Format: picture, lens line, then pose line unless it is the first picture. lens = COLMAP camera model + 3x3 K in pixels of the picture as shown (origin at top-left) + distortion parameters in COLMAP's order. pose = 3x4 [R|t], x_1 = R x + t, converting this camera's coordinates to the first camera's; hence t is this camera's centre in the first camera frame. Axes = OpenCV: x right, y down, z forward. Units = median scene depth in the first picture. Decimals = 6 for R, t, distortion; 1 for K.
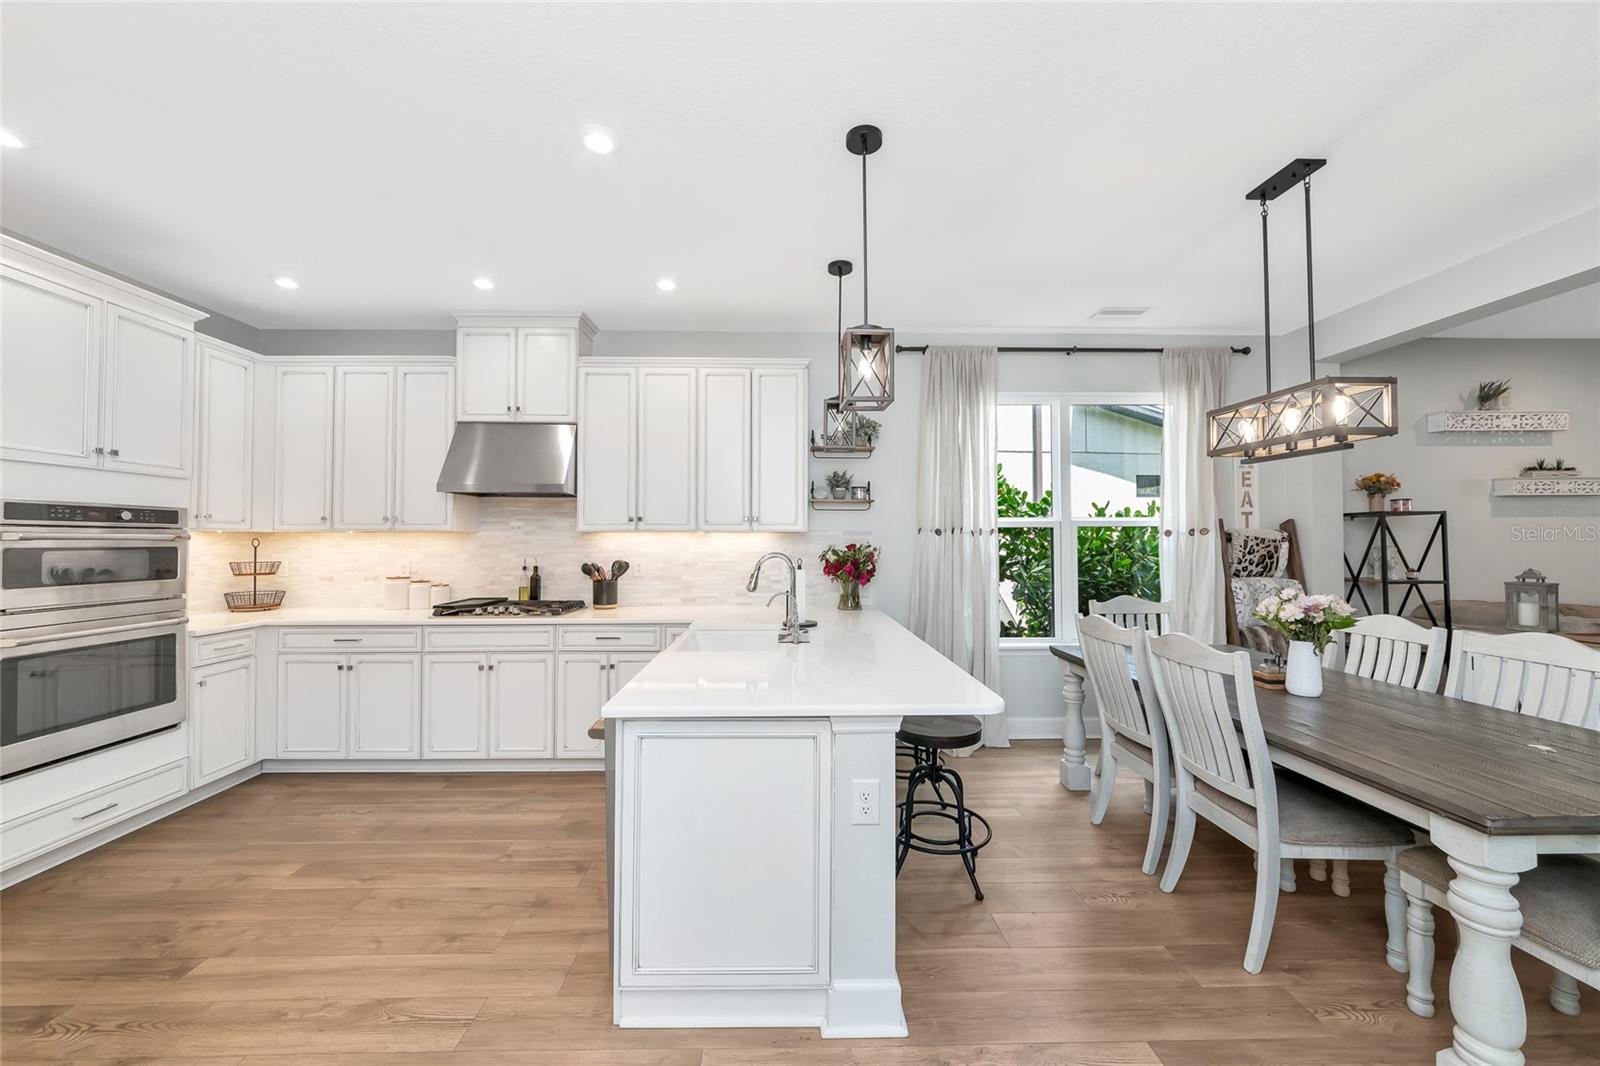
lens RADIAL K [[597.2, 0, 794.5], [0, 597.2, 527.3], [0, 0, 1]] dist [-0.006982, 0.000147]
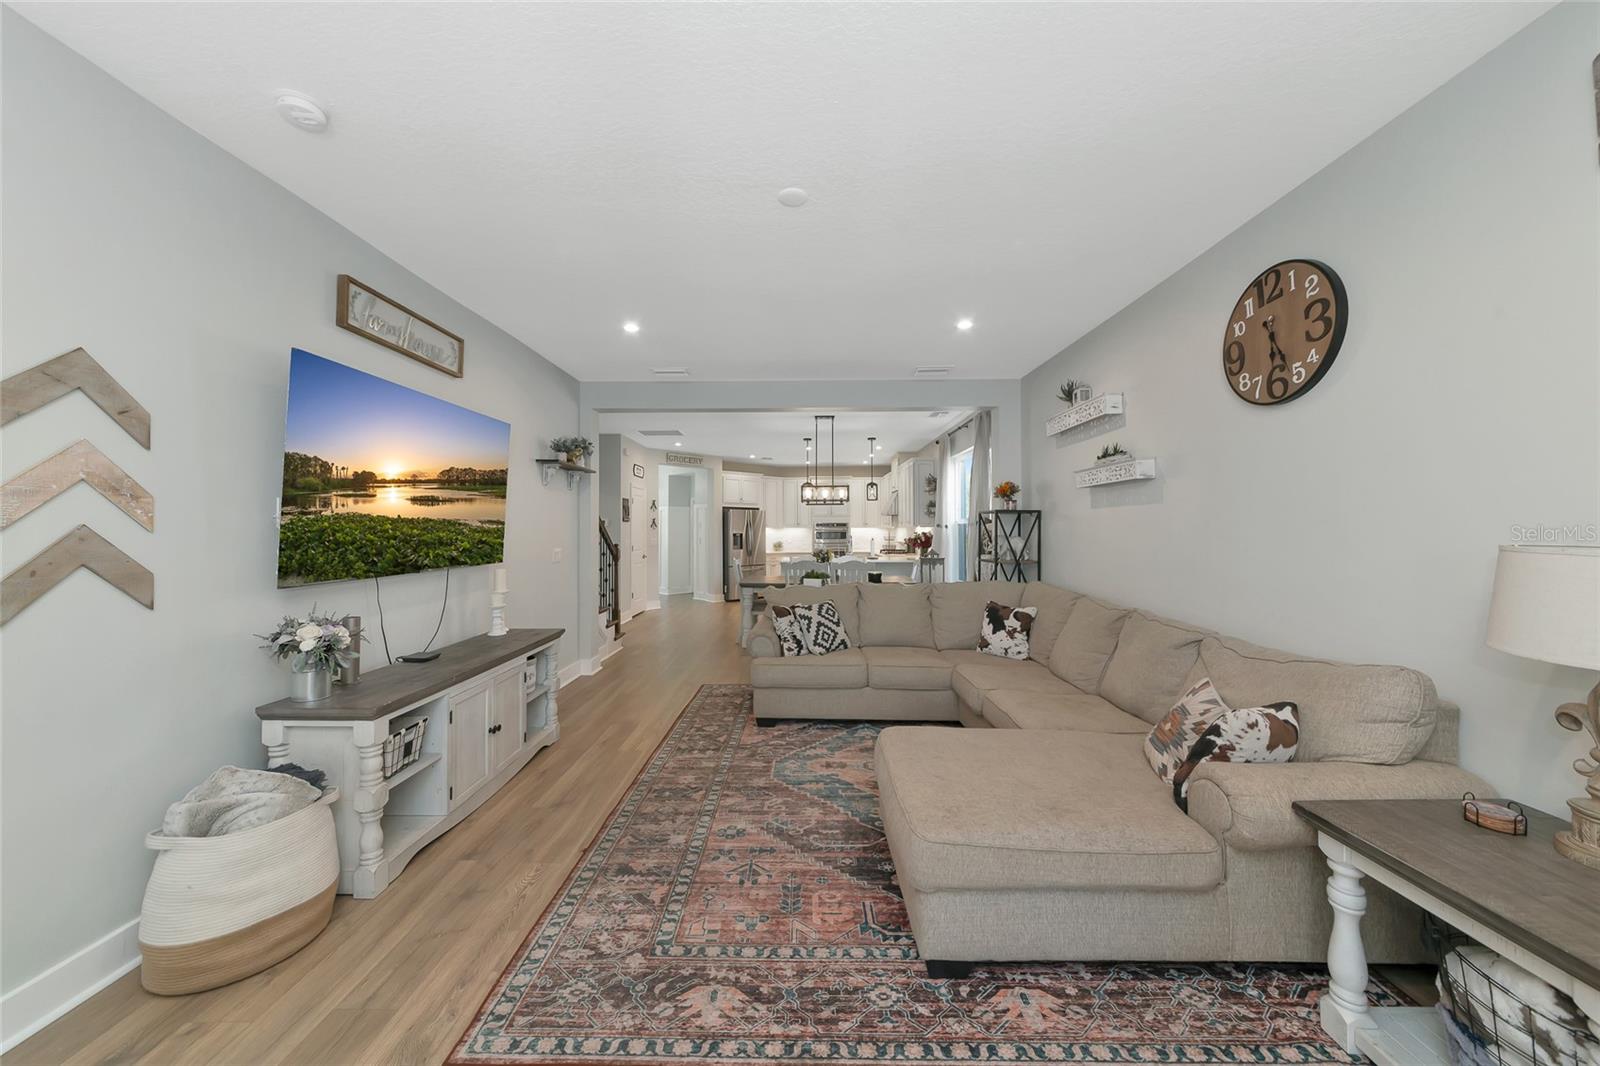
lens RADIAL K [[570.1, 0, 795.6], [0, 570.1, 521.6], [0, 0, 1]] dist [0.000621, -0.000513]
pose [[-0.033324, -0.013026, -0.999360, 2.422909], [0.023311, 0.999633, -0.013806, 0.007077], [0.999173, -0.023756, -0.033008, 0.584899]]
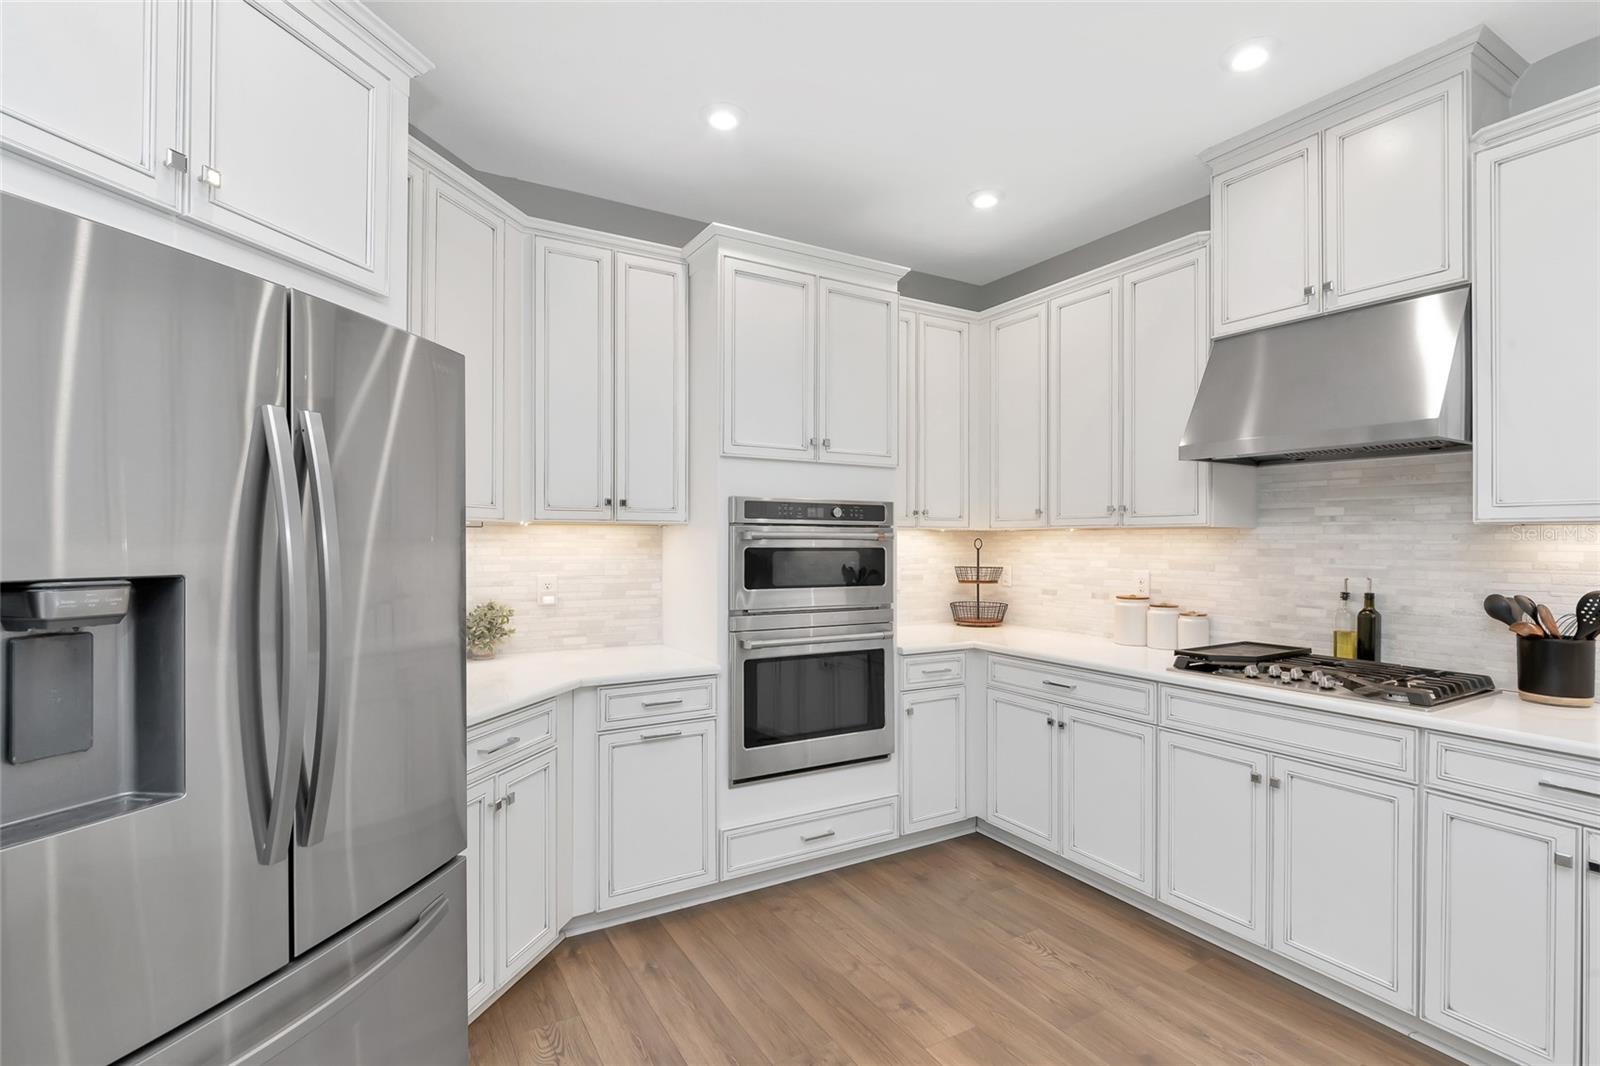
lens RADIAL K [[745.5, 0, 800.0], [0, 745.5, 533.0], [0, 0, 1]] dist [-0.007808, -0.000434]
pose [[0.487298, -0.005384, -0.873219, -0.125030], [0.013615, 0.999906, 0.001433, 0.006513], [0.873129, -0.012587, 0.487326, 0.283660]]
